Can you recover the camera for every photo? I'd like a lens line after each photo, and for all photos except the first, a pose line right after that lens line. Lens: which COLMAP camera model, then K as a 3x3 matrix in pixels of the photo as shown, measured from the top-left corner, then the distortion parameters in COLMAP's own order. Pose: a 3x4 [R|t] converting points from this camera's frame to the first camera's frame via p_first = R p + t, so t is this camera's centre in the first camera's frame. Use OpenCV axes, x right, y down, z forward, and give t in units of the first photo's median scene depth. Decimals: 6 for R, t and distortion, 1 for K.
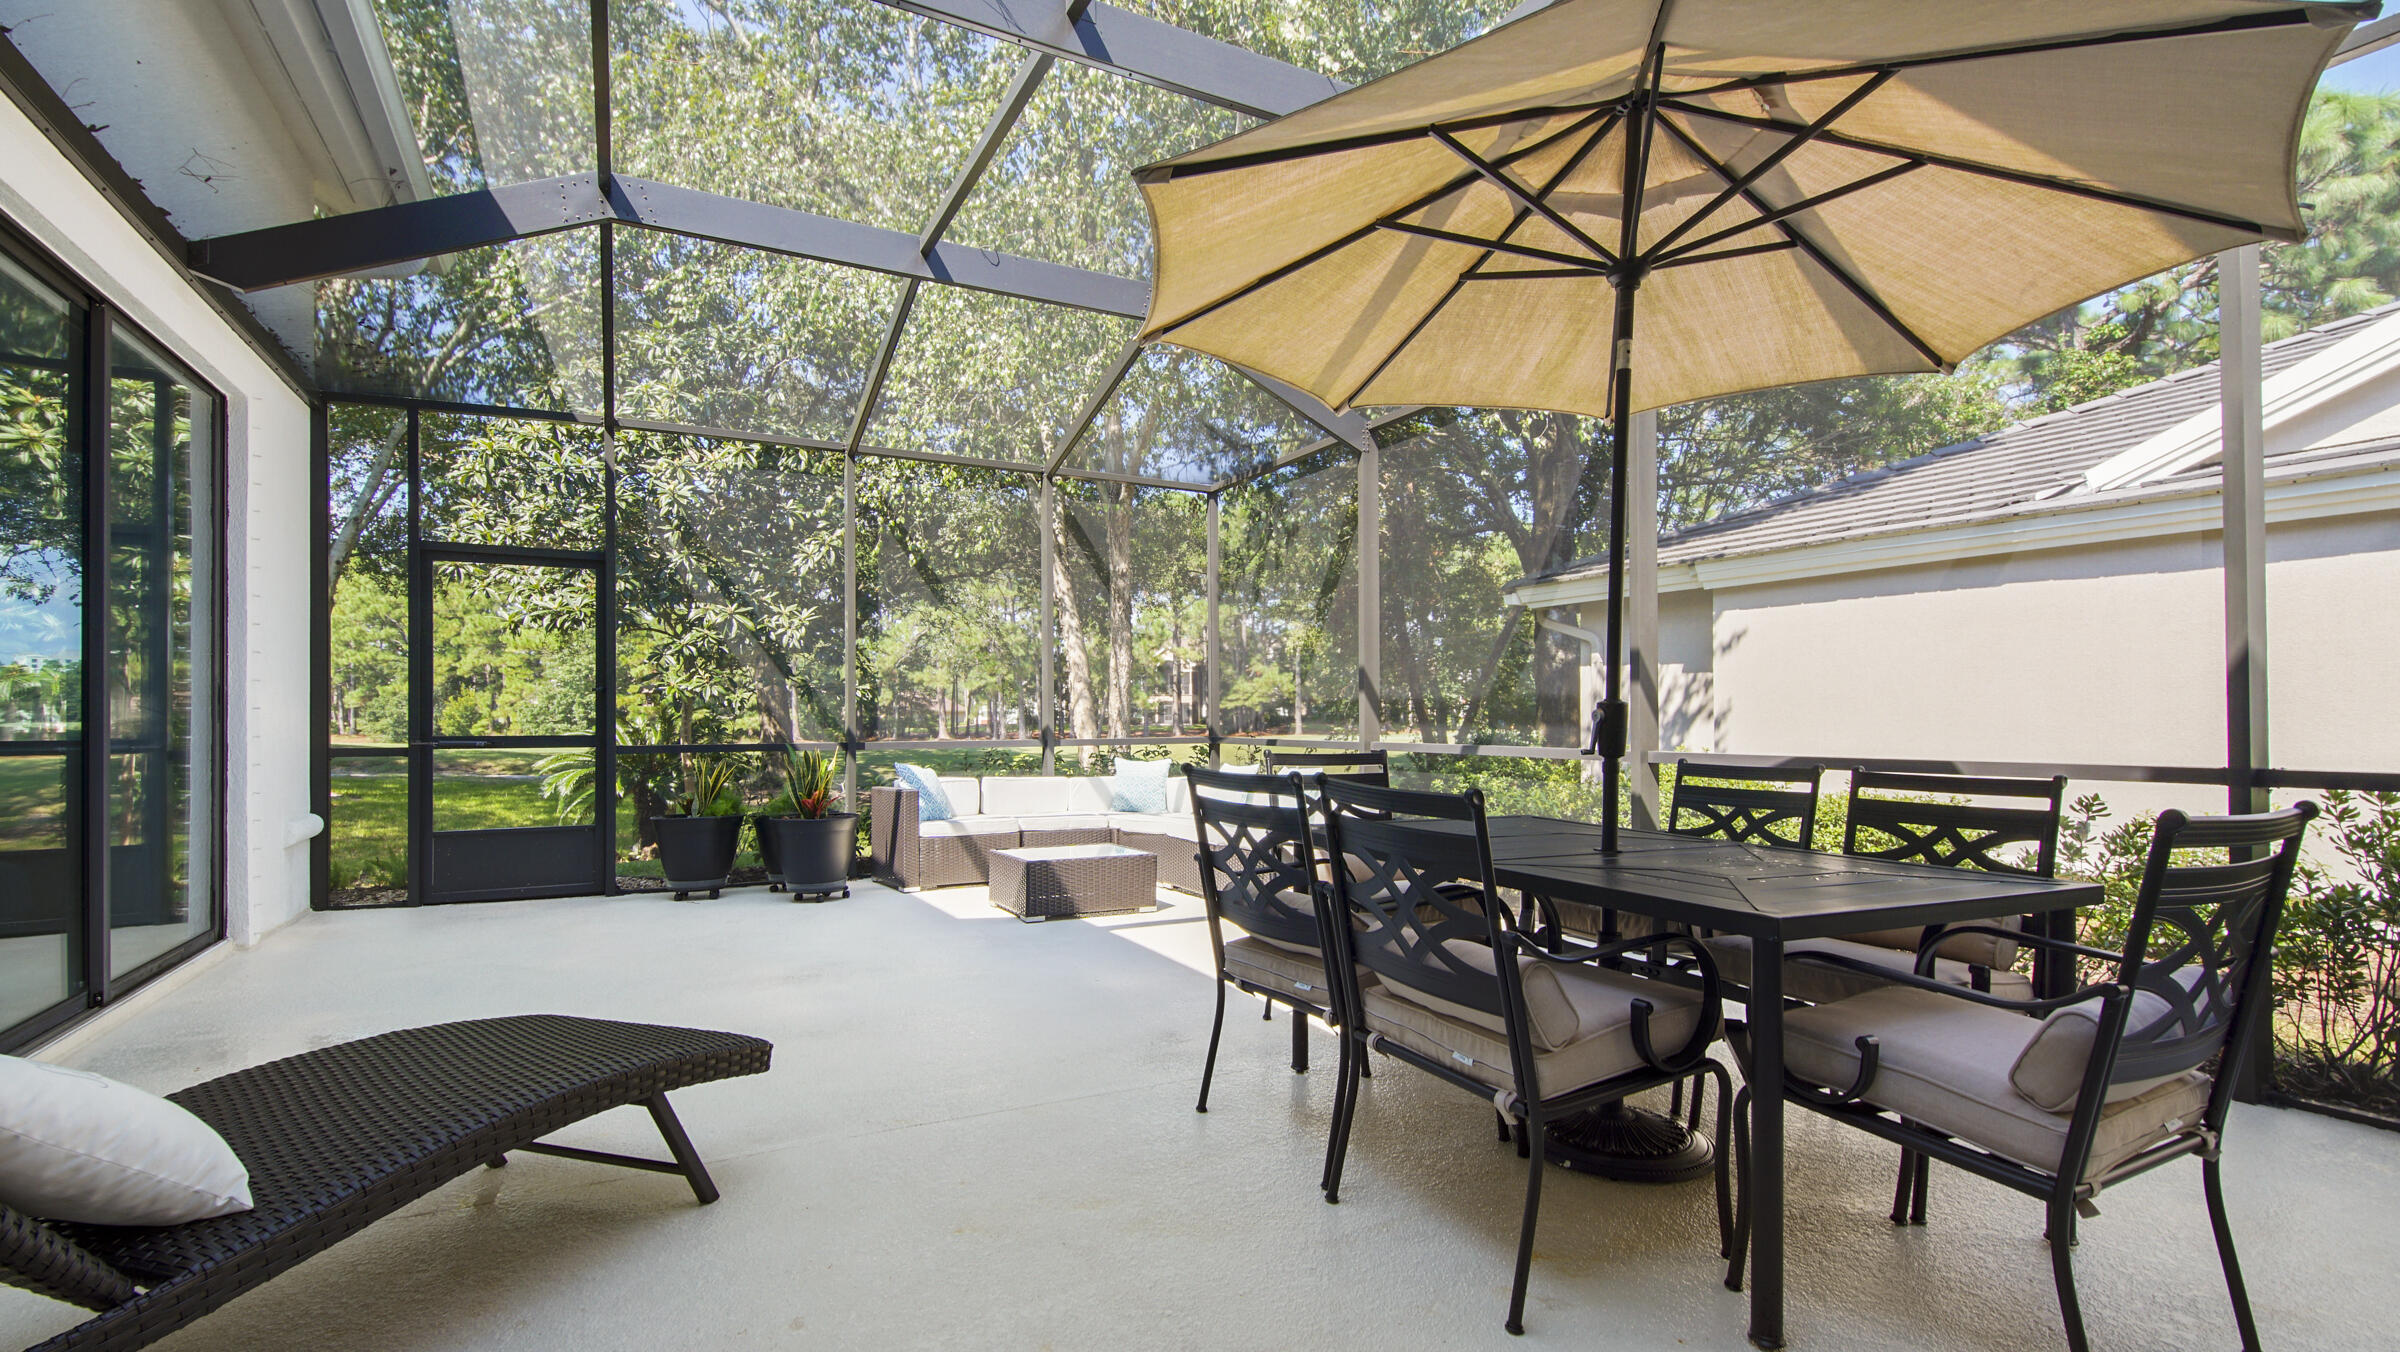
lens RADIAL K [[1096.0, 0, 1182.8], [0, 1096.0, 789.8], [0, 0, 1]] dist [0.034773, -0.027439]
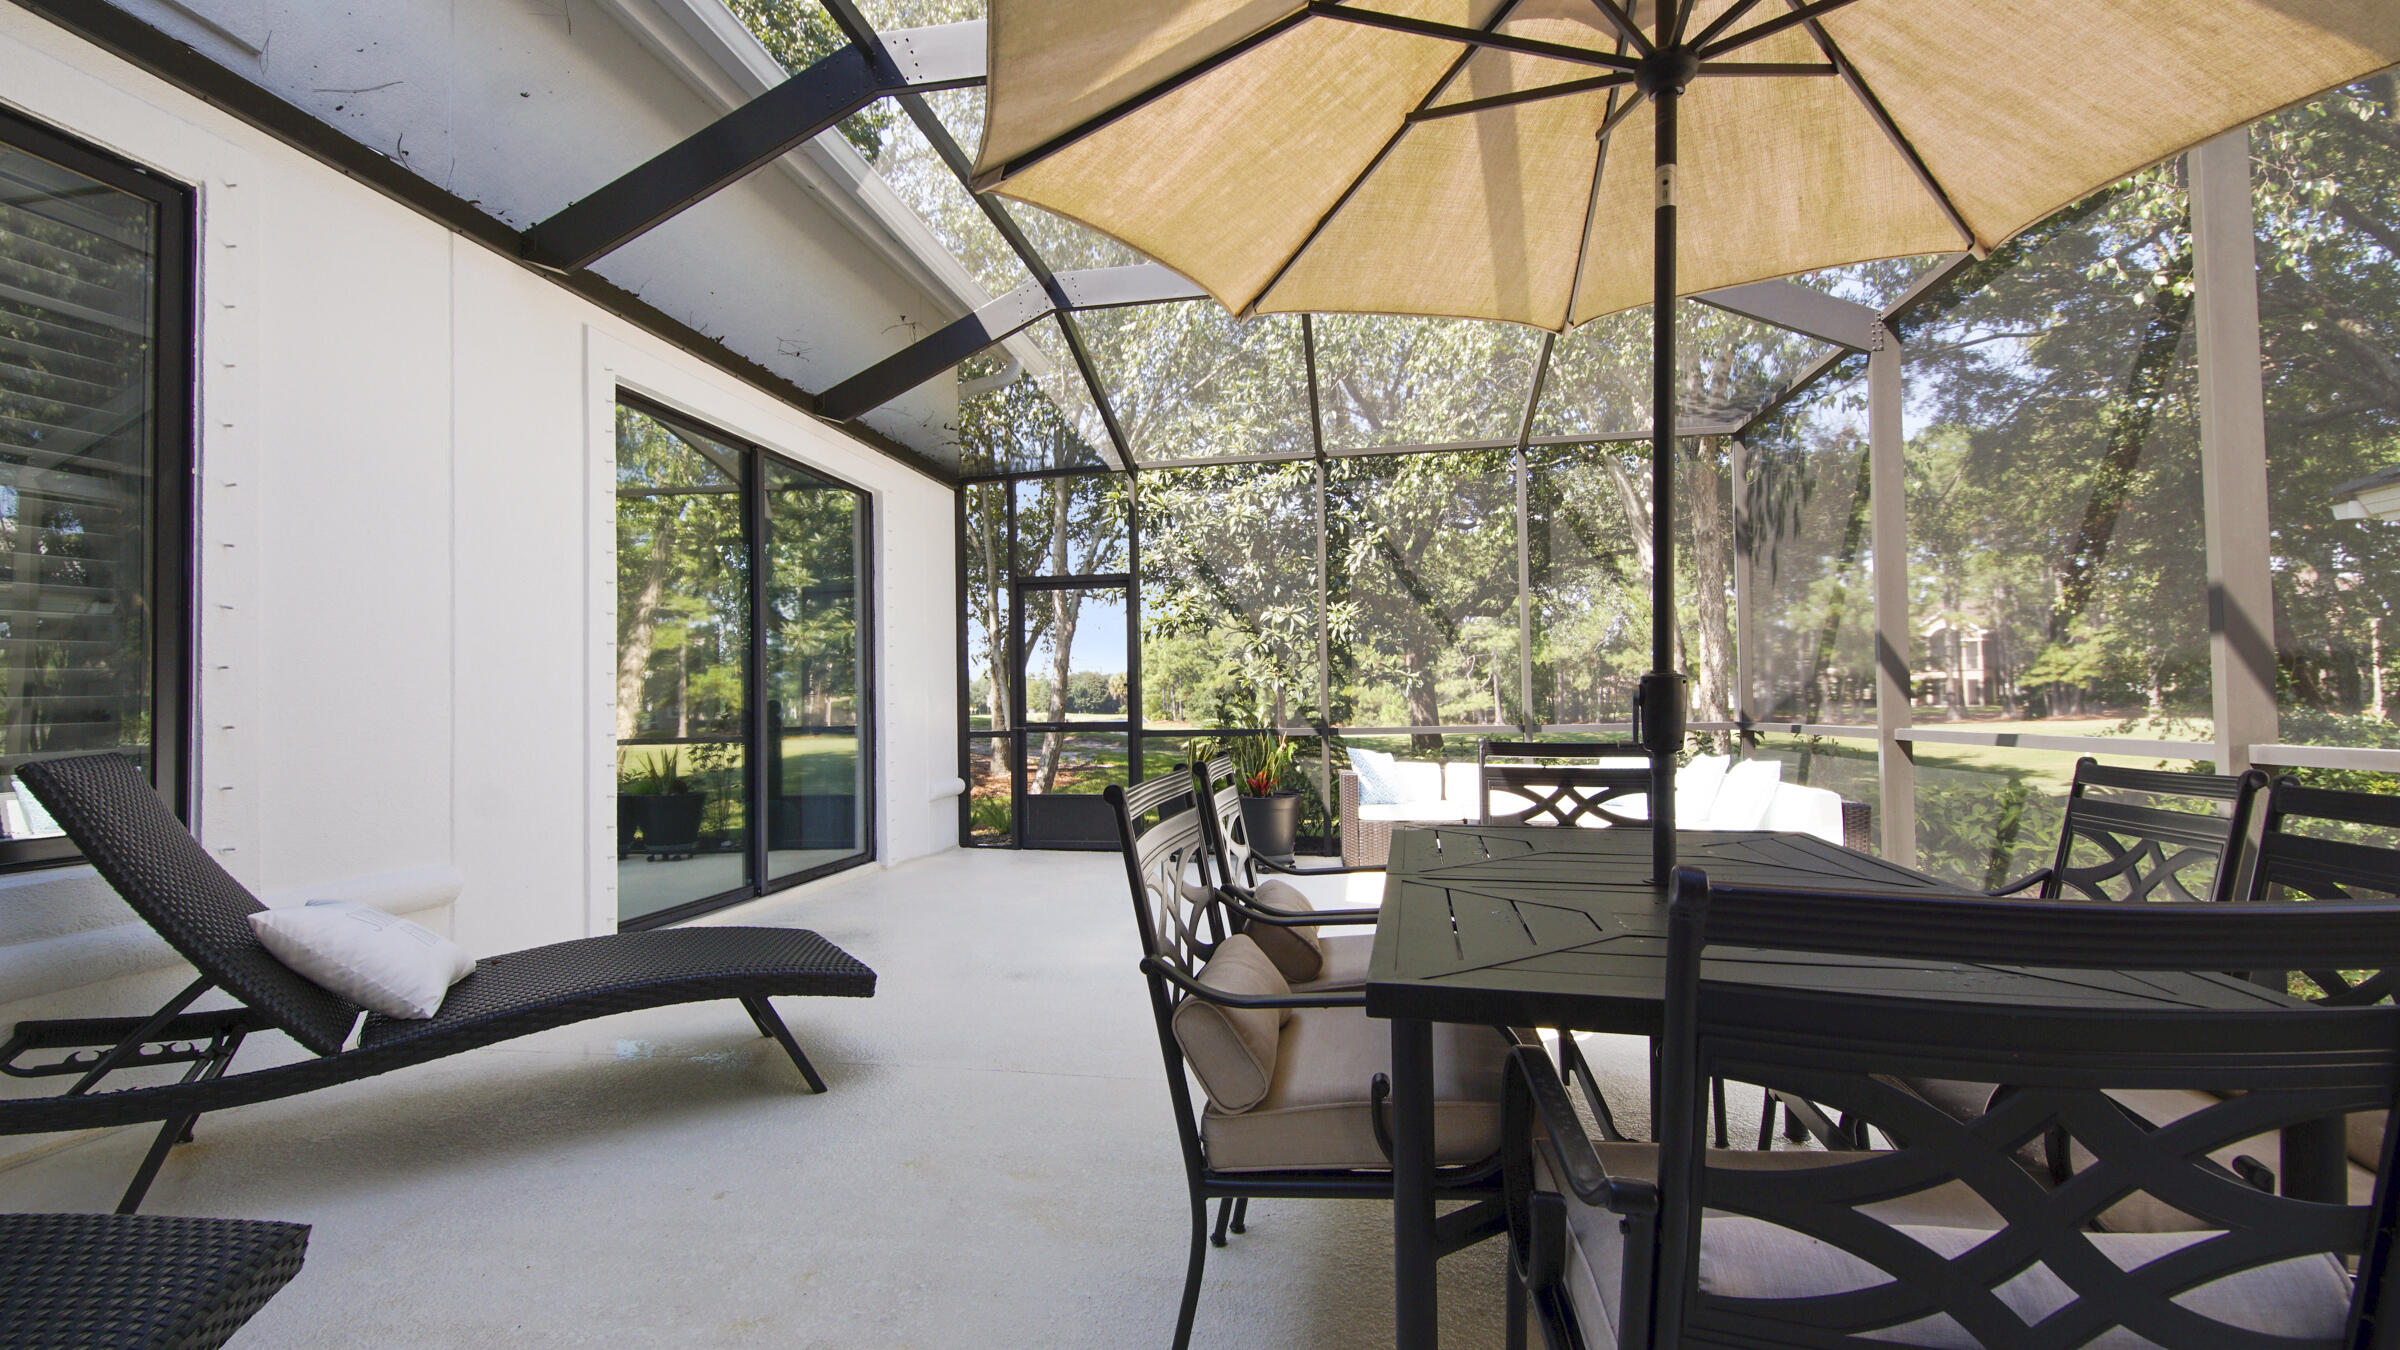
lens RADIAL K [[1050.3, 0, 1175.5], [0, 1050.3, 750.2], [0, 0, 1]] dist [0.033929, -0.016590]
pose [[0.786303, 0.016111, -0.617631, 0.292235], [-0.029253, 0.999510, -0.011170, -0.006889], [0.617149, 0.026850, 0.786388, 0.137628]]
